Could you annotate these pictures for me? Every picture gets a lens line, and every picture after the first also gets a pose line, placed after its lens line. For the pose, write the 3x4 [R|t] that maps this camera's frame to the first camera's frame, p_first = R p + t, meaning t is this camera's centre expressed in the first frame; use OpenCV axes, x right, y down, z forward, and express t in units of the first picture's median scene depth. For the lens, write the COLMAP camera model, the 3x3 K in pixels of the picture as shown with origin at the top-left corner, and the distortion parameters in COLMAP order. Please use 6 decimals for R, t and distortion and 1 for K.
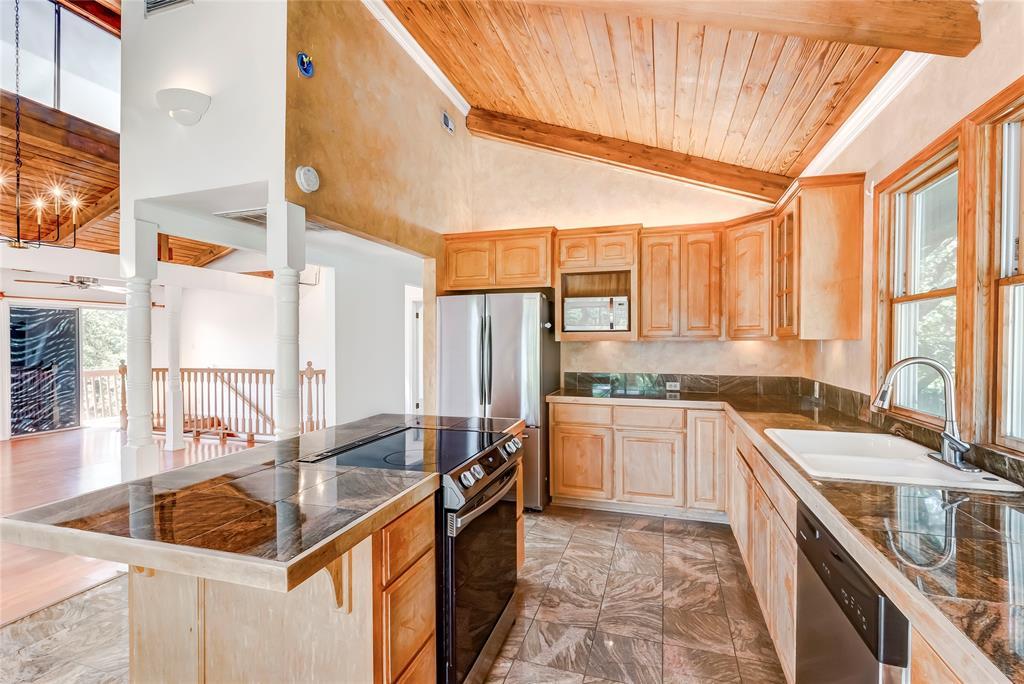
lens RADIAL K [[467.3, 0, 506.9], [0, 467.3, 343.1], [0, 0, 1]] dist [0.002747, -0.001585]
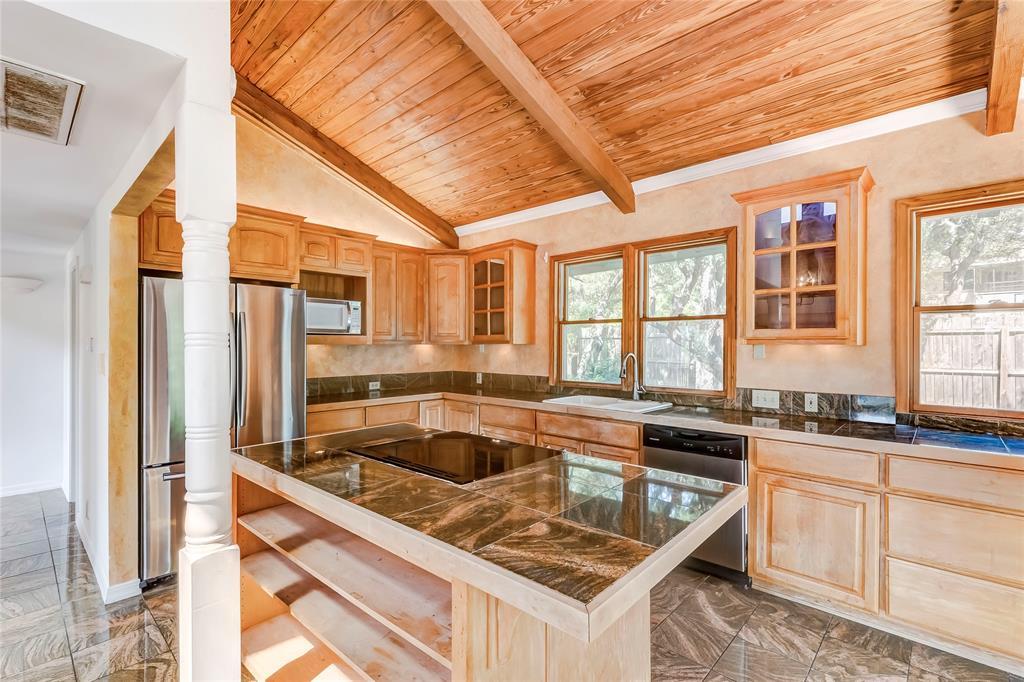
lens RADIAL K [[467.3, 0, 505.0], [0, 467.3, 344.8], [0, 0, 1]] dist [0.002747, -0.001585]
pose [[0.412863, -0.000386, 0.910793, -0.559473], [0.002937, 0.999995, -0.000908, -0.002618], [-0.910788, 0.003049, 0.412862, 0.281799]]
